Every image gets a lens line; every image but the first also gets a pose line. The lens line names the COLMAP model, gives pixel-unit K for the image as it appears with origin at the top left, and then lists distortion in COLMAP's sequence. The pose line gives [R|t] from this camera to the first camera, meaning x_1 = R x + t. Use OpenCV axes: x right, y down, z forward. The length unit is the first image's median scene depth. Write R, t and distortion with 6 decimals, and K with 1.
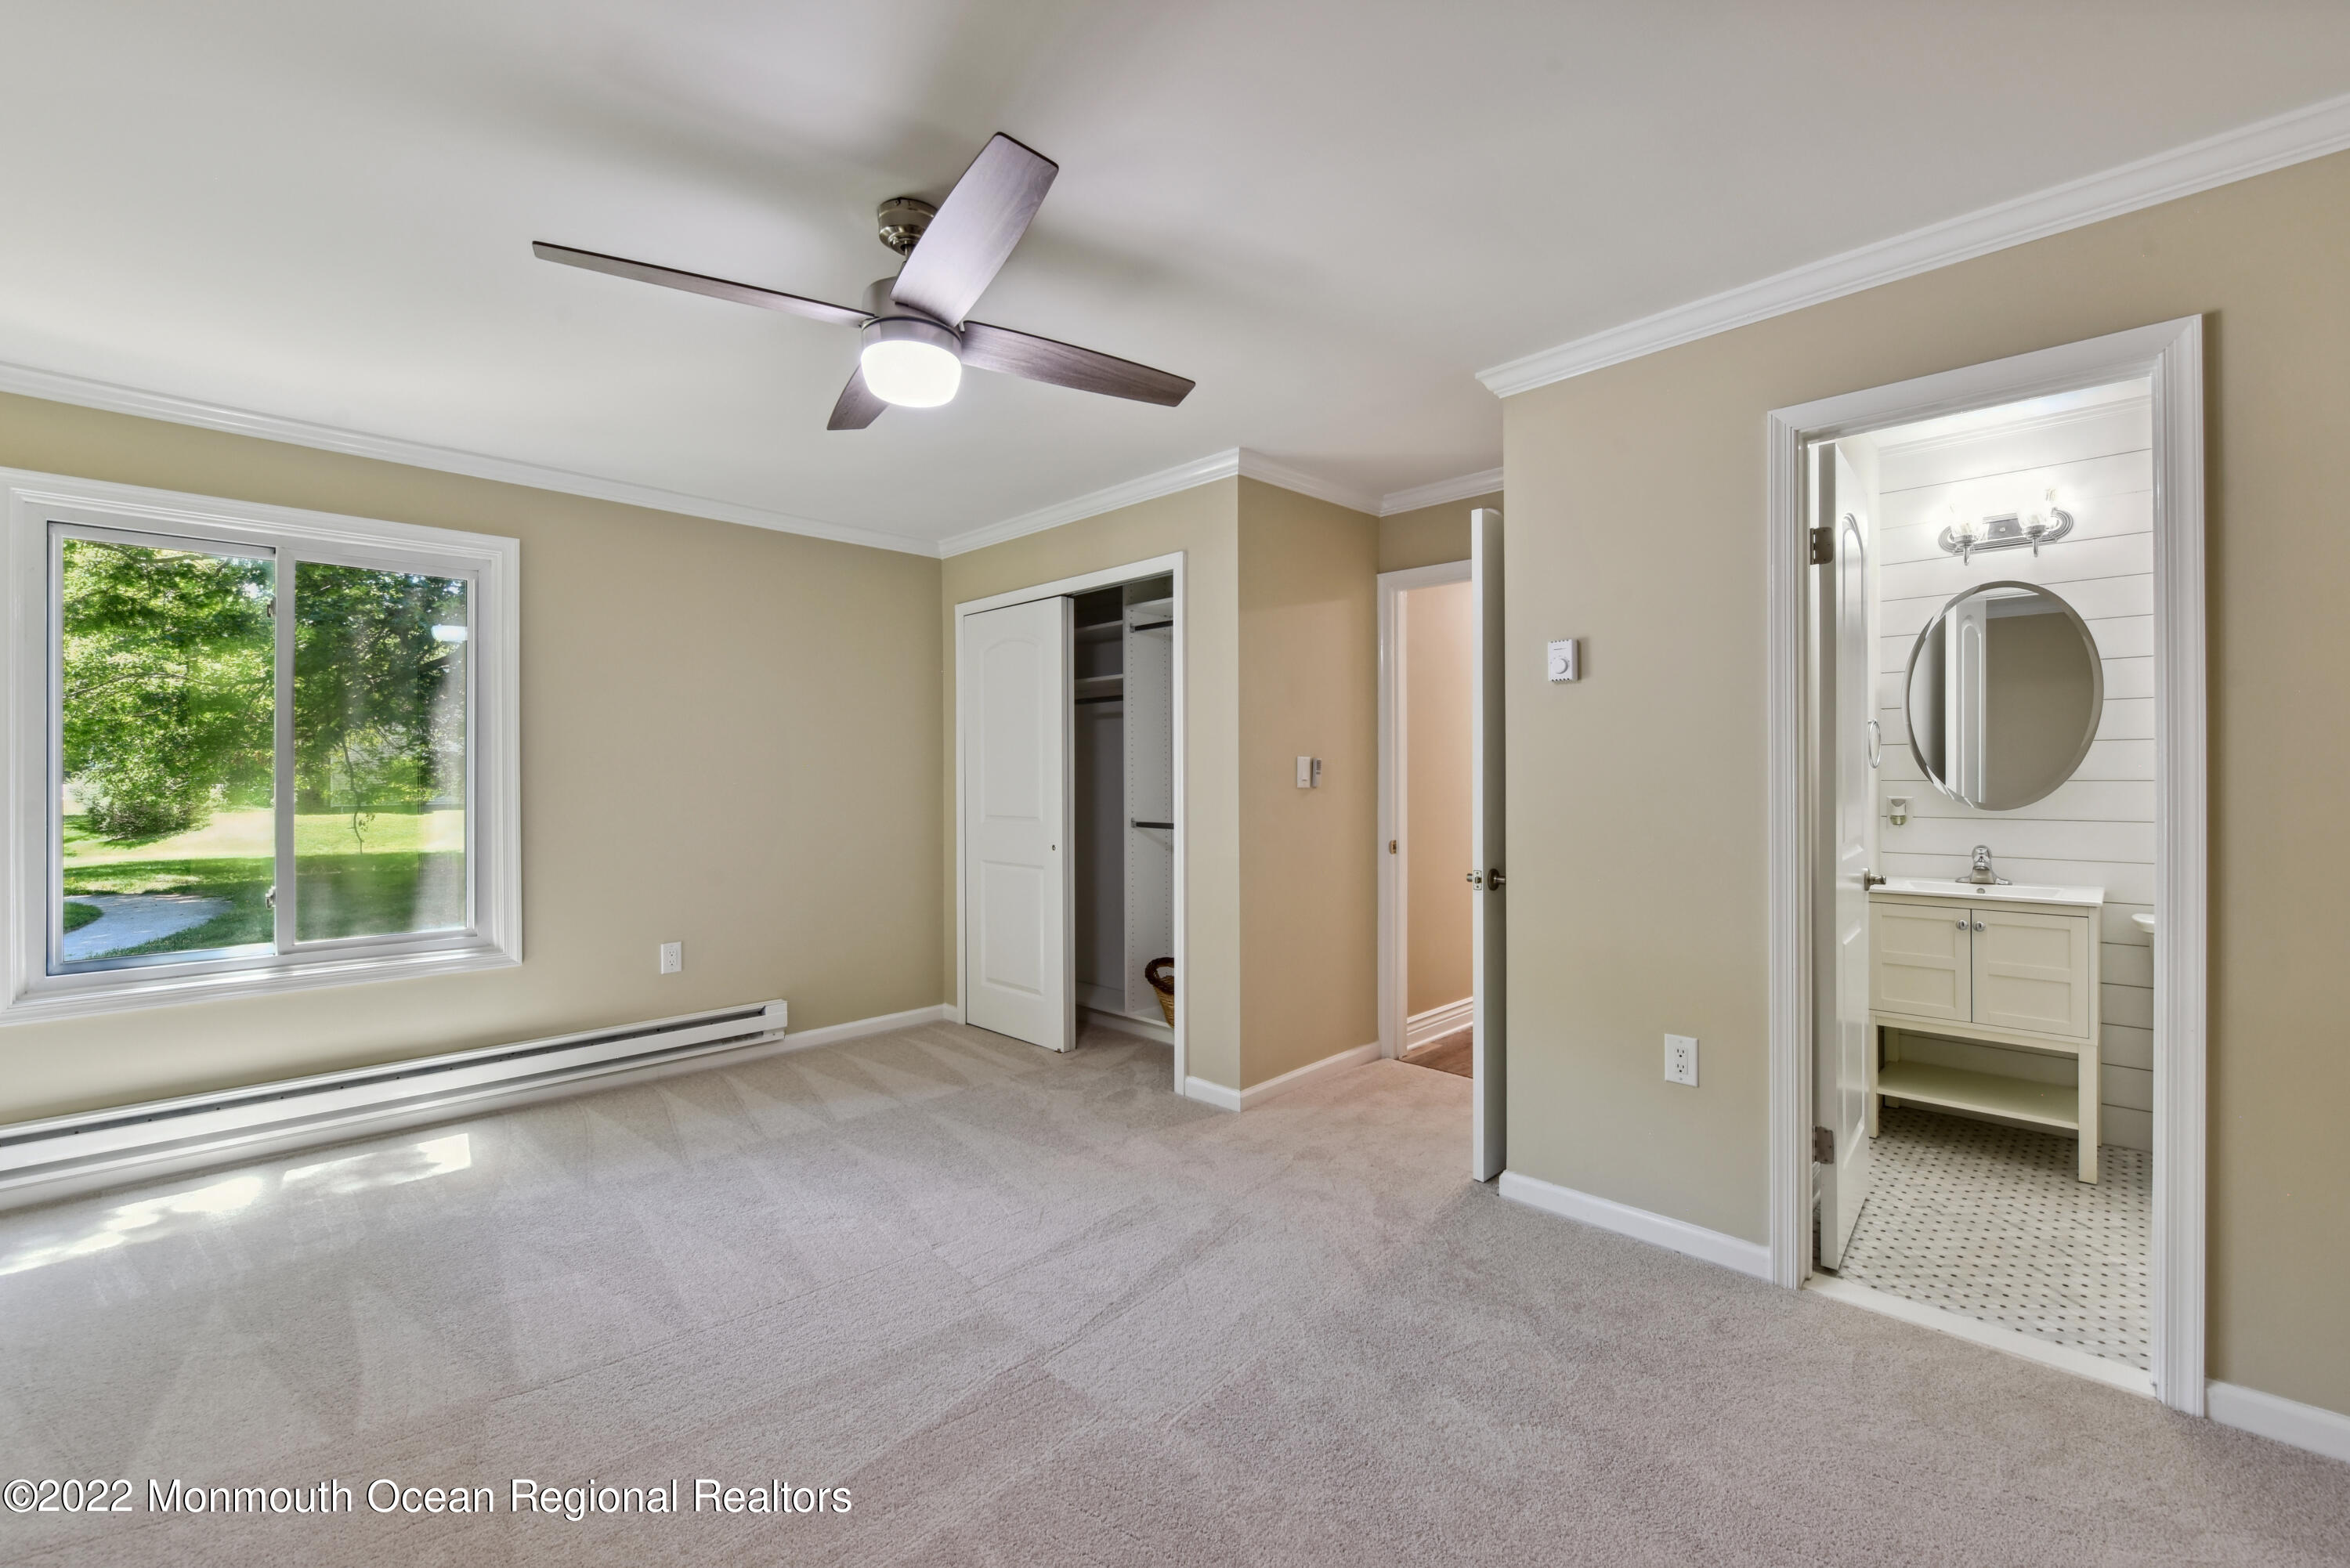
lens RADIAL K [[972.5, 0, 1186.6], [0, 972.5, 779.5], [0, 0, 1]] dist [0.003670, -0.002065]
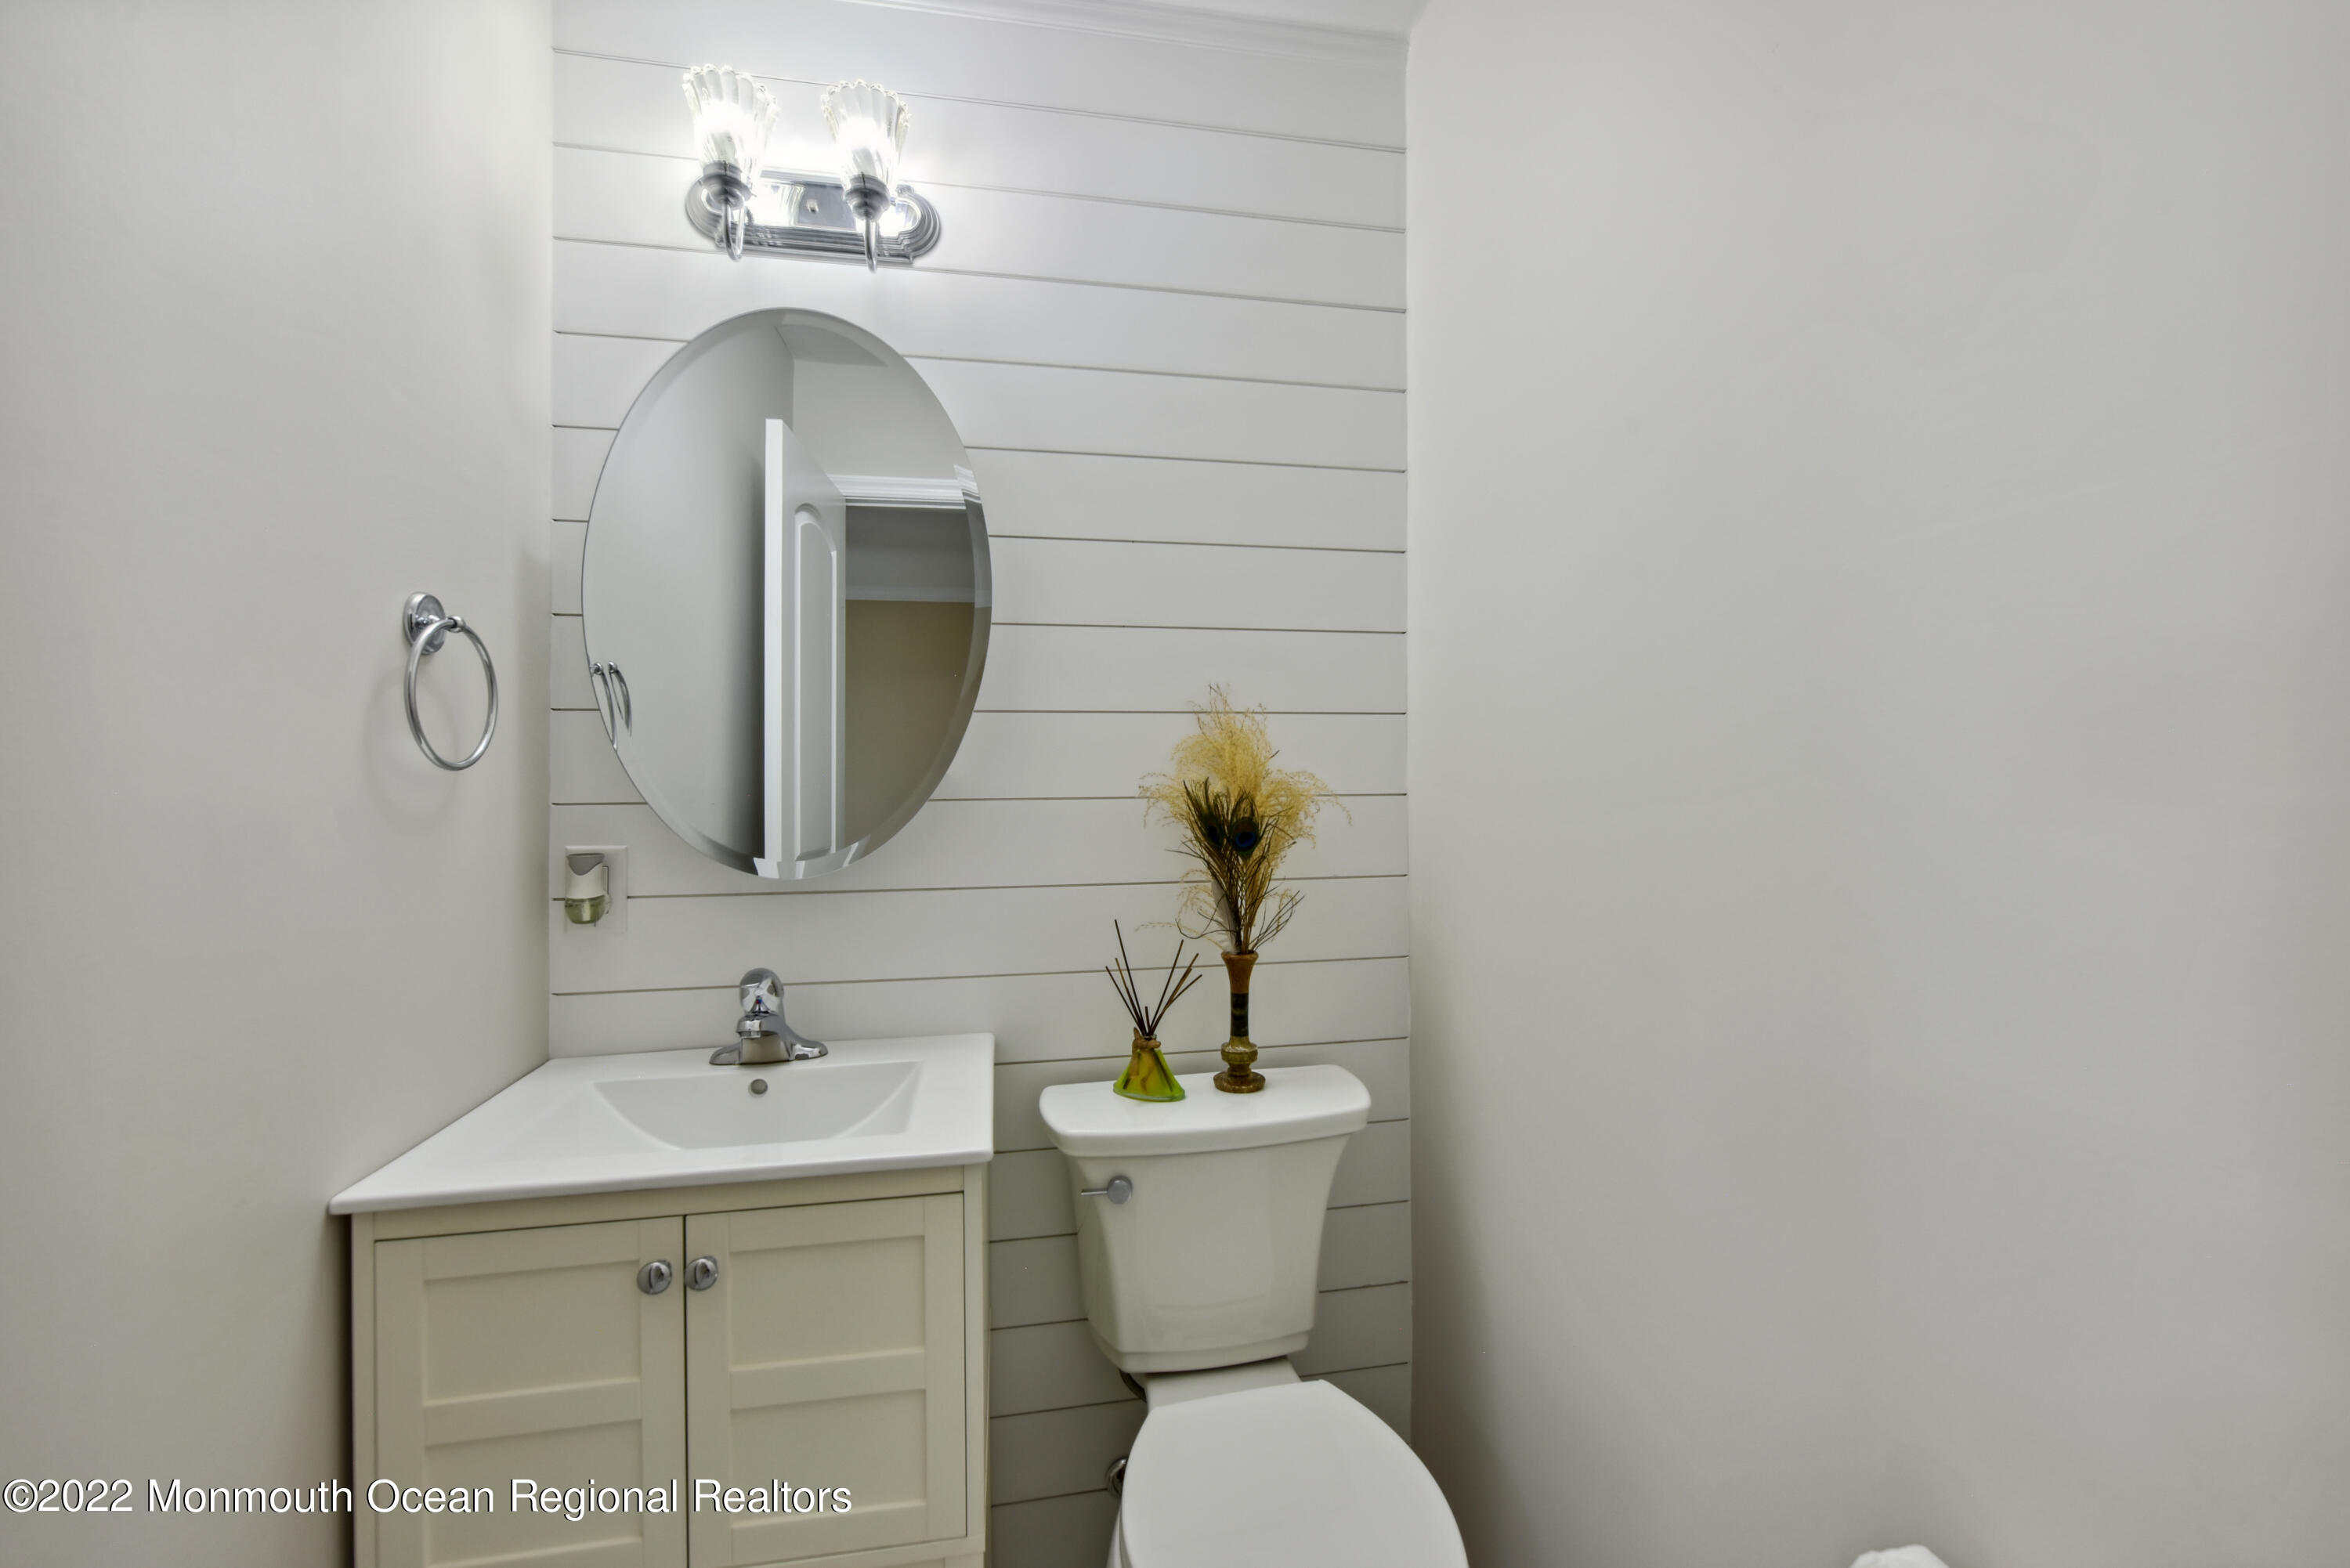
lens RADIAL K [[972.5, 0, 1180.2], [0, 972.5, 782.0], [0, 0, 1]] dist [0.003670, -0.002065]
pose [[0.584951, -0.003234, 0.811062, 0.616171], [0.005940, 0.999982, -0.000297, -0.006573], [-0.811047, 0.004991, 0.584960, 0.654633]]
